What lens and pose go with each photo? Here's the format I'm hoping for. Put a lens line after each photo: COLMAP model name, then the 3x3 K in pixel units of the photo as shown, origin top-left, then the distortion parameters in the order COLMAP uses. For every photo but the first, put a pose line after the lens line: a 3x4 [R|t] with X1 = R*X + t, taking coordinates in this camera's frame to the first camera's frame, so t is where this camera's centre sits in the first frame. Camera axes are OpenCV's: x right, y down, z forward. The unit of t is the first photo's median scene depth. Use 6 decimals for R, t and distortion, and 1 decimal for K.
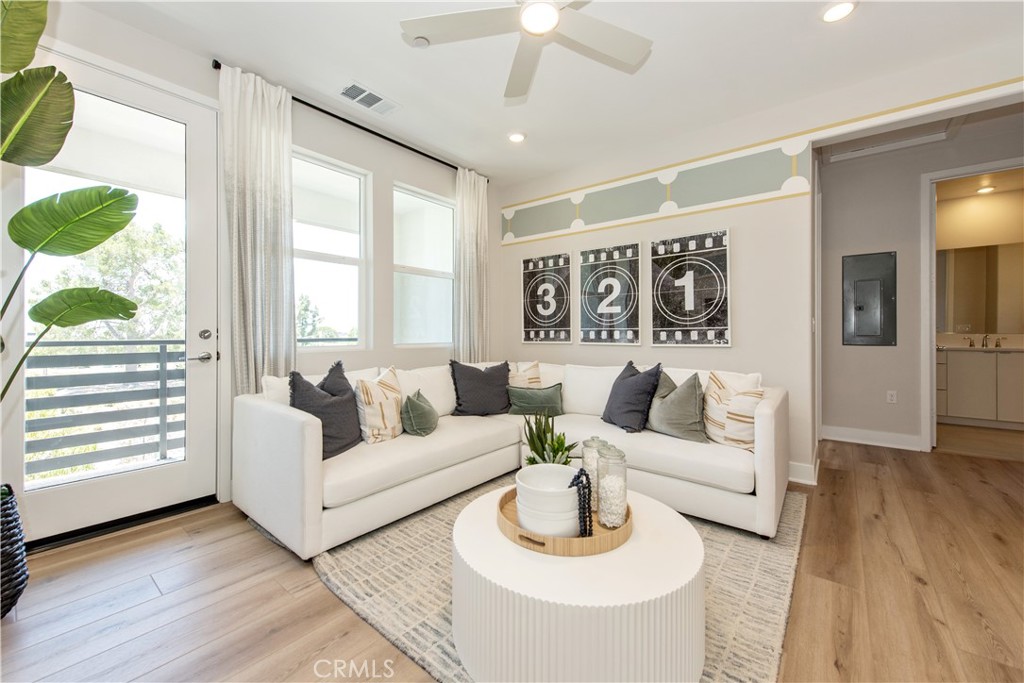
lens RADIAL K [[397.0, 0, 516.0], [0, 397.0, 342.6], [0, 0, 1]] dist [0.001648, -0.000112]
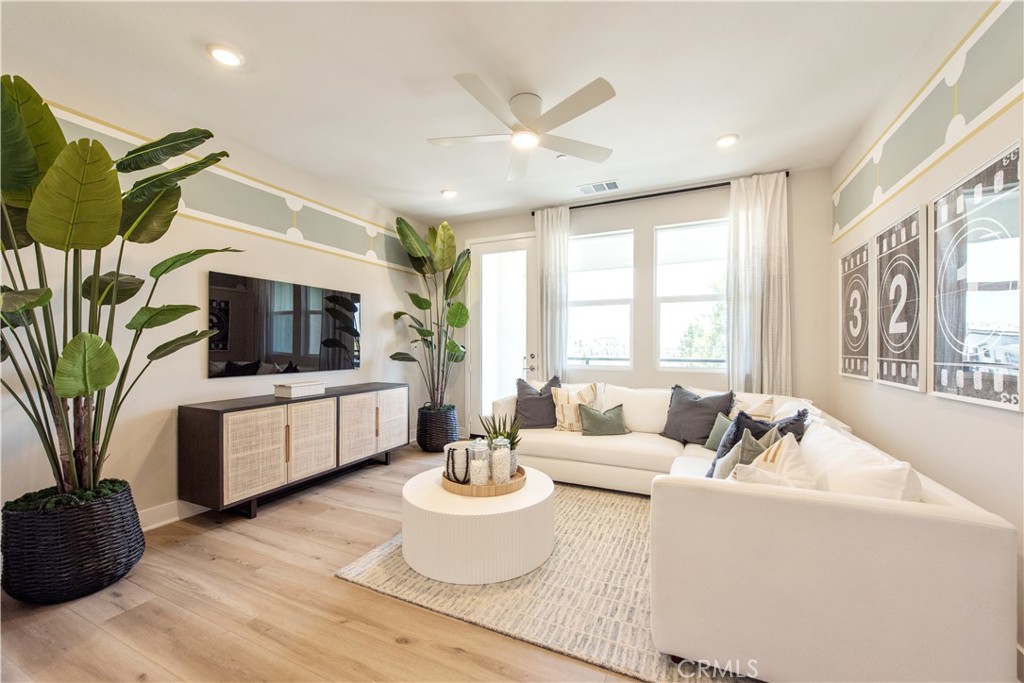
lens RADIAL K [[425.0, 0, 512.0], [0, 425.0, 341.5], [0, 0, 1]] dist [0.001915, 0.000137]
pose [[0.212763, -0.004863, -0.977092, 0.740816], [-0.032348, 0.999404, -0.012018, -0.035986], [0.976568, 0.034164, 0.212479, 0.300446]]
